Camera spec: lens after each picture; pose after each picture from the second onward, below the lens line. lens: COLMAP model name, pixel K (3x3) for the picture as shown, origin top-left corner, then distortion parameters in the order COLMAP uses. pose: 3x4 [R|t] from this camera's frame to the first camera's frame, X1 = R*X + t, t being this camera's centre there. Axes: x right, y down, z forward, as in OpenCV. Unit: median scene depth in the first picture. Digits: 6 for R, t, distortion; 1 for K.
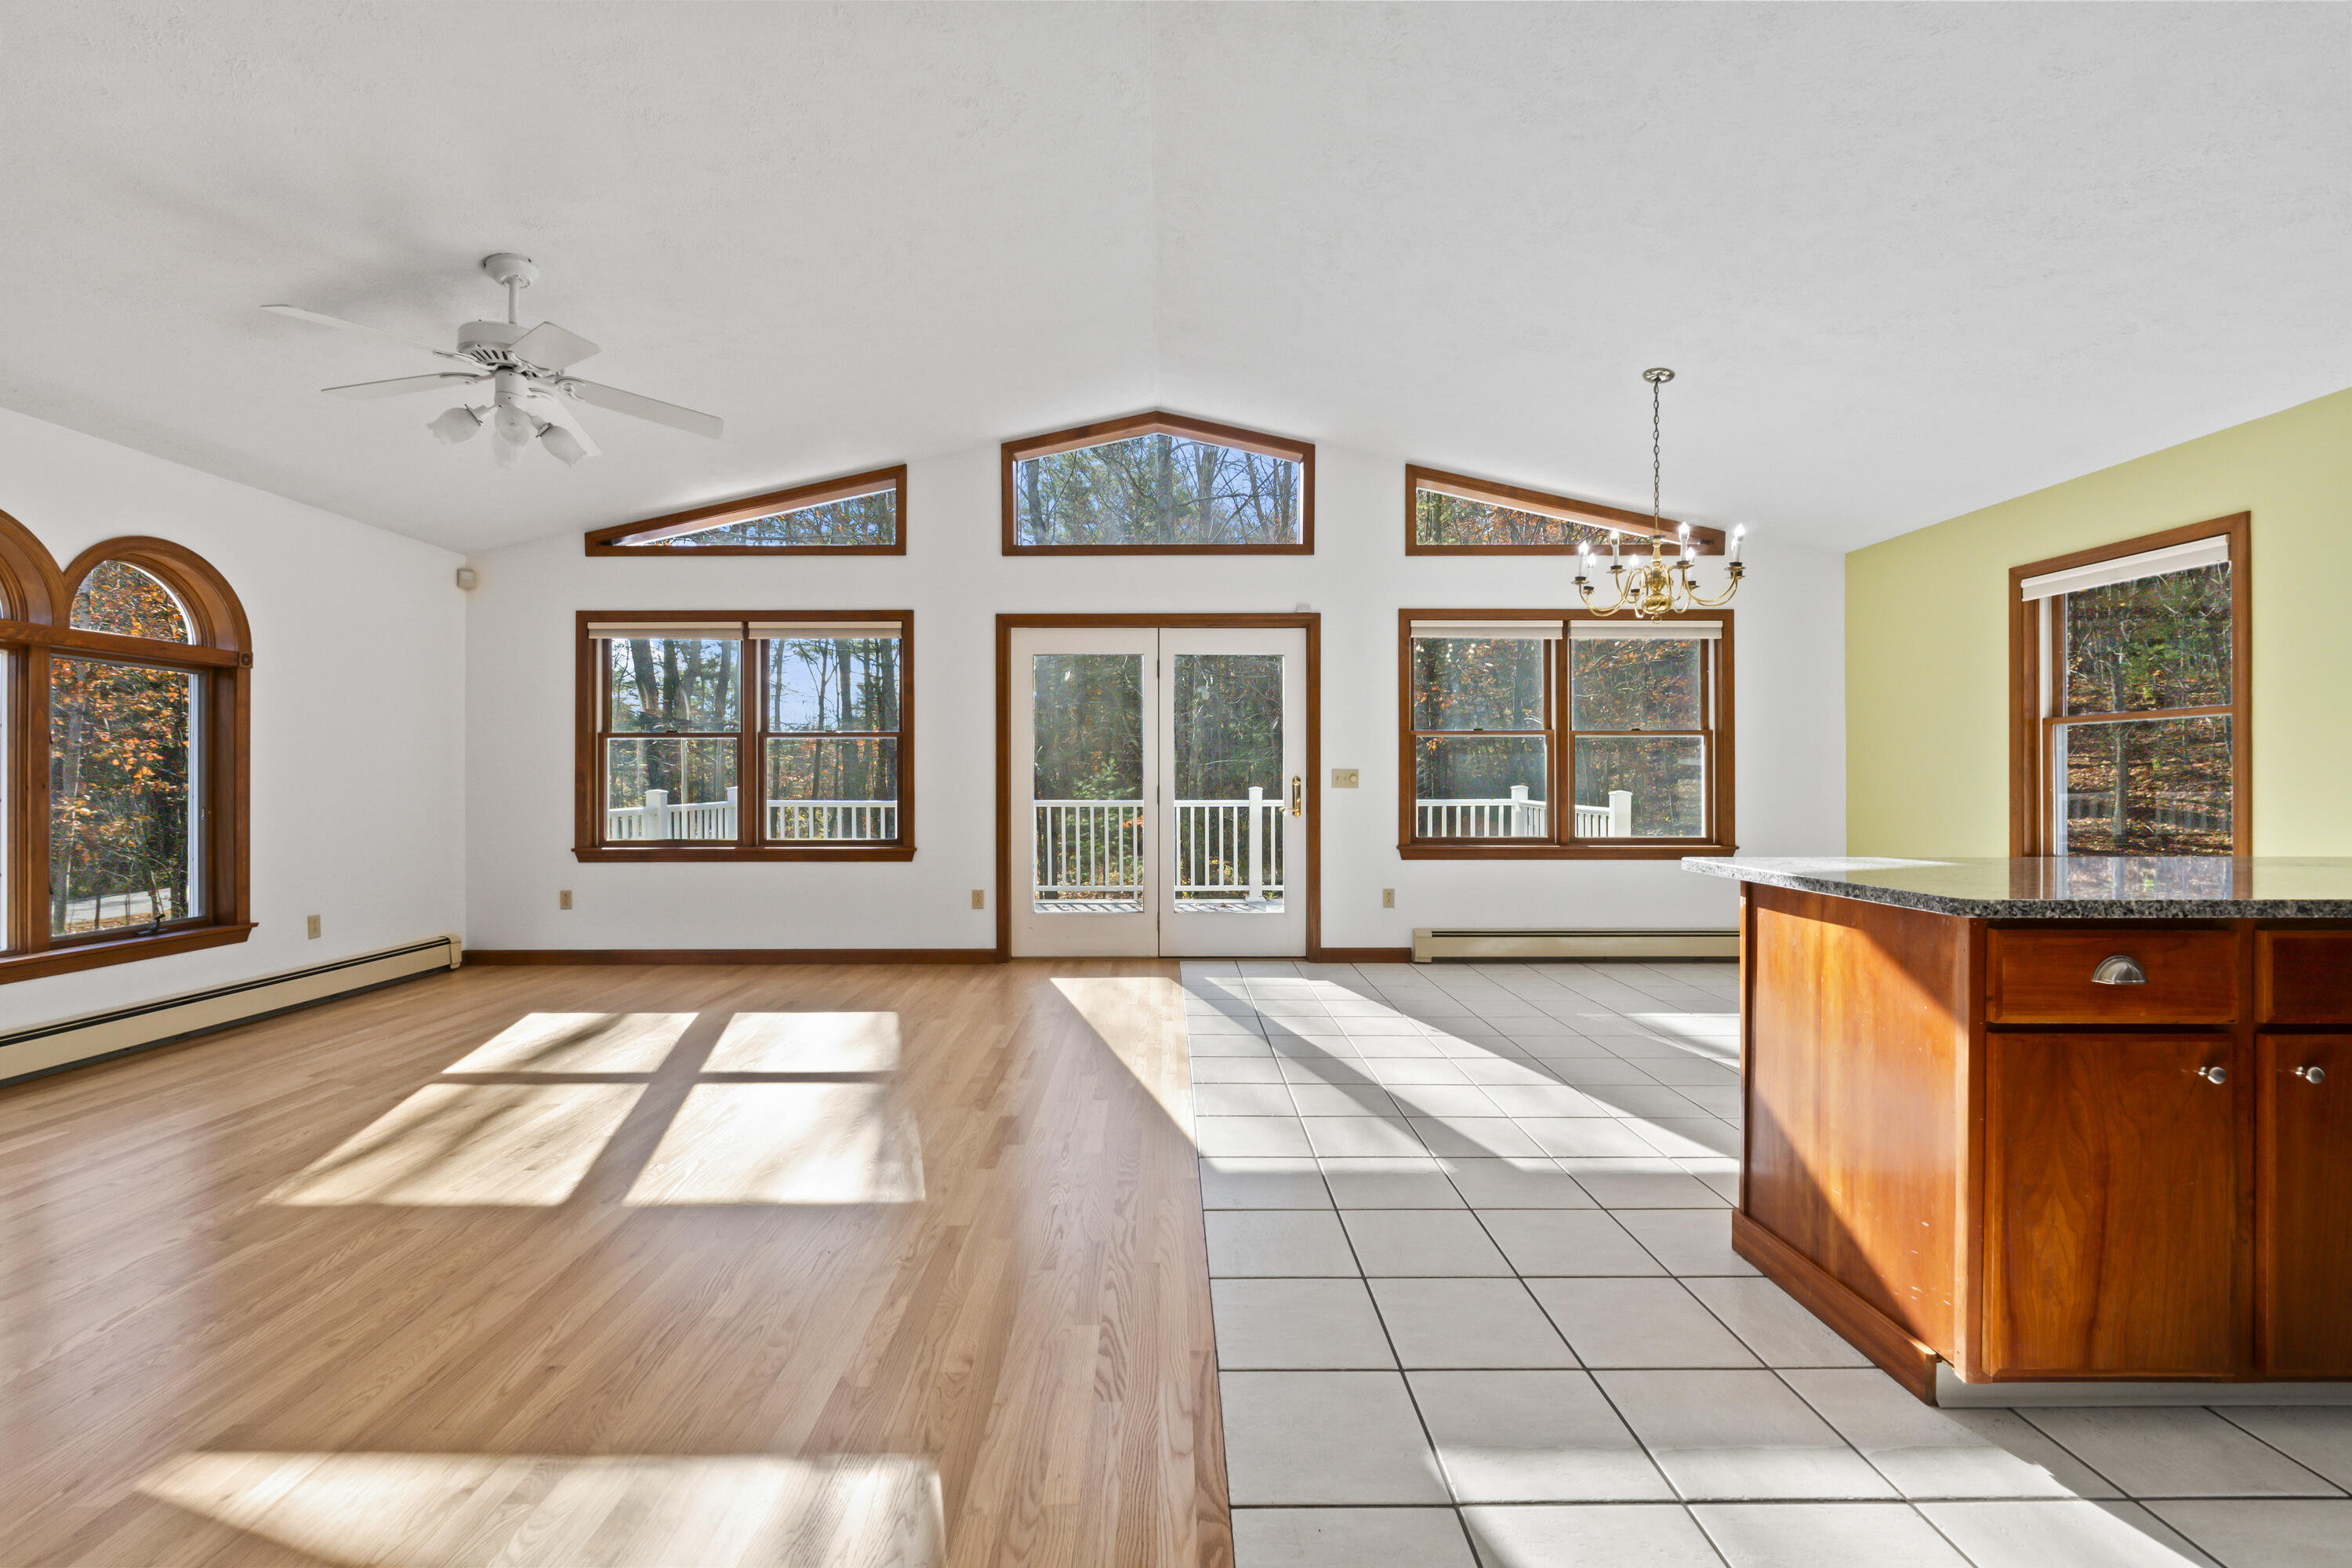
lens RADIAL K [[983.0, 0, 1148.3], [0, 983.0, 783.1], [0, 0, 1]] dist [-0.002049, -0.000482]
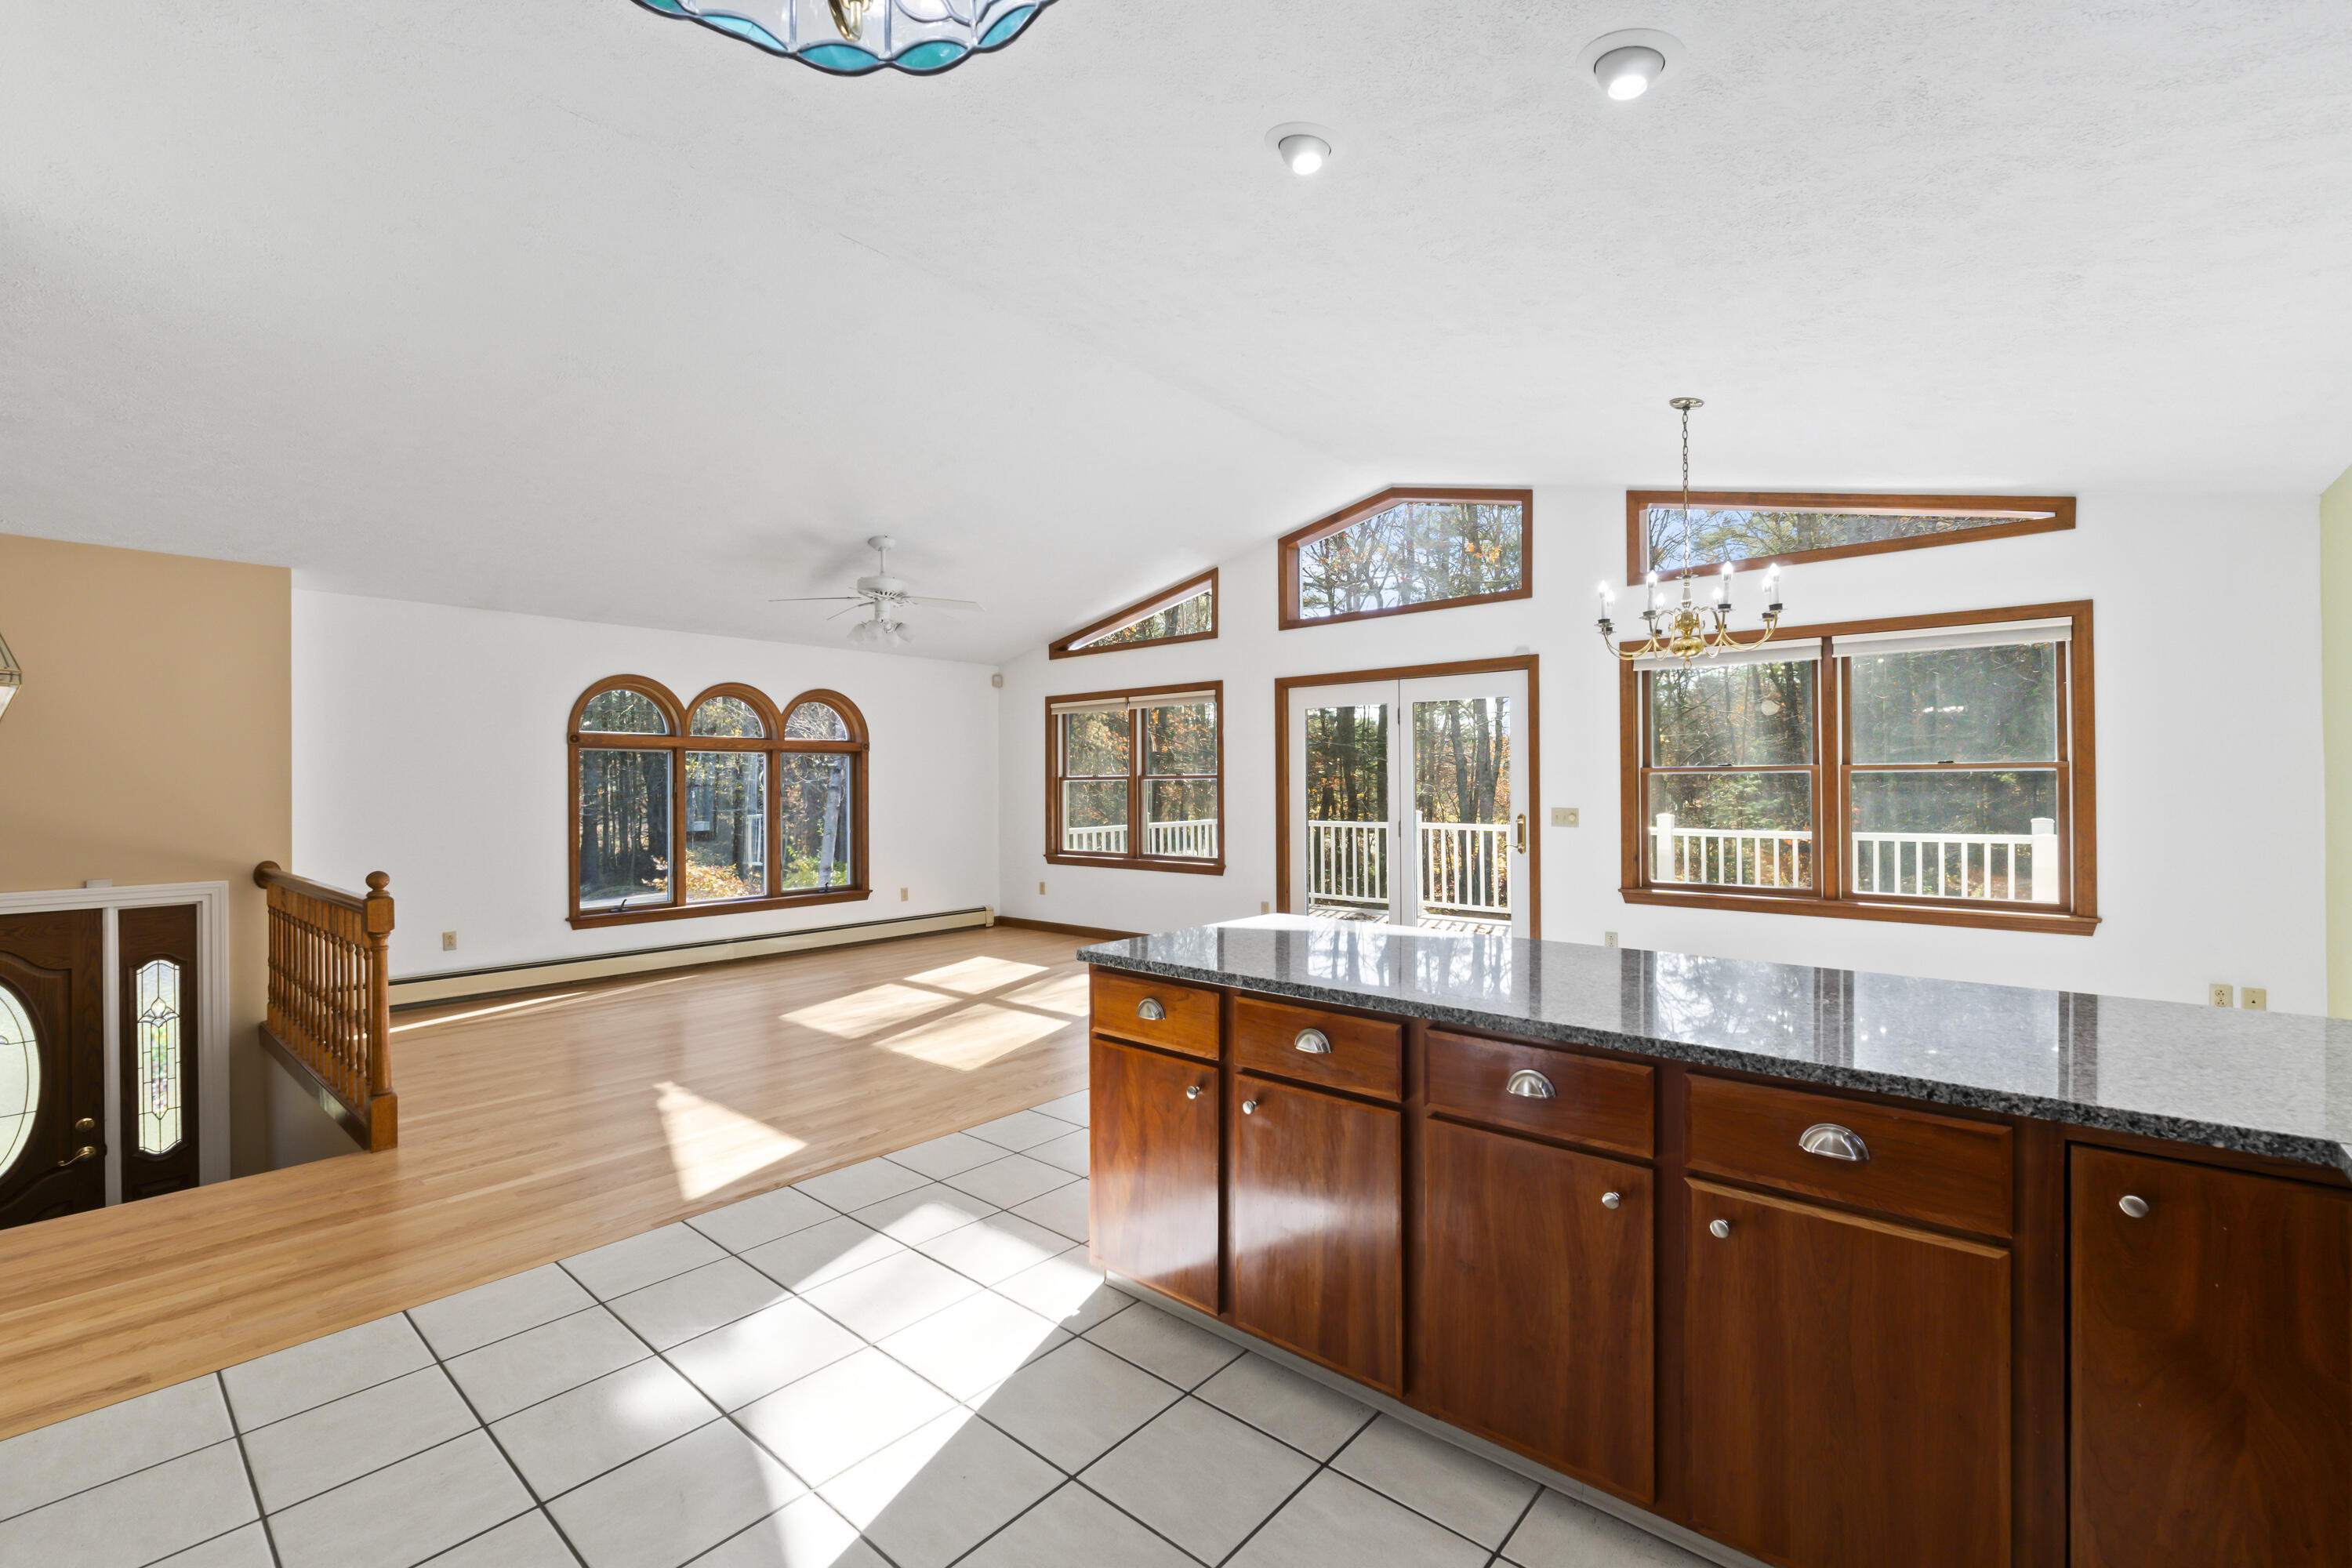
lens RADIAL K [[983.0, 0, 1148.3], [0, 983.0, 783.1], [0, 0, 1]] dist [-0.002049, -0.000482]
pose [[0.751682, -0.005672, -0.659501, 0.540018], [0.004480, 0.999984, -0.003494, -0.037888], [0.659510, -0.000328, 0.751696, -0.029256]]
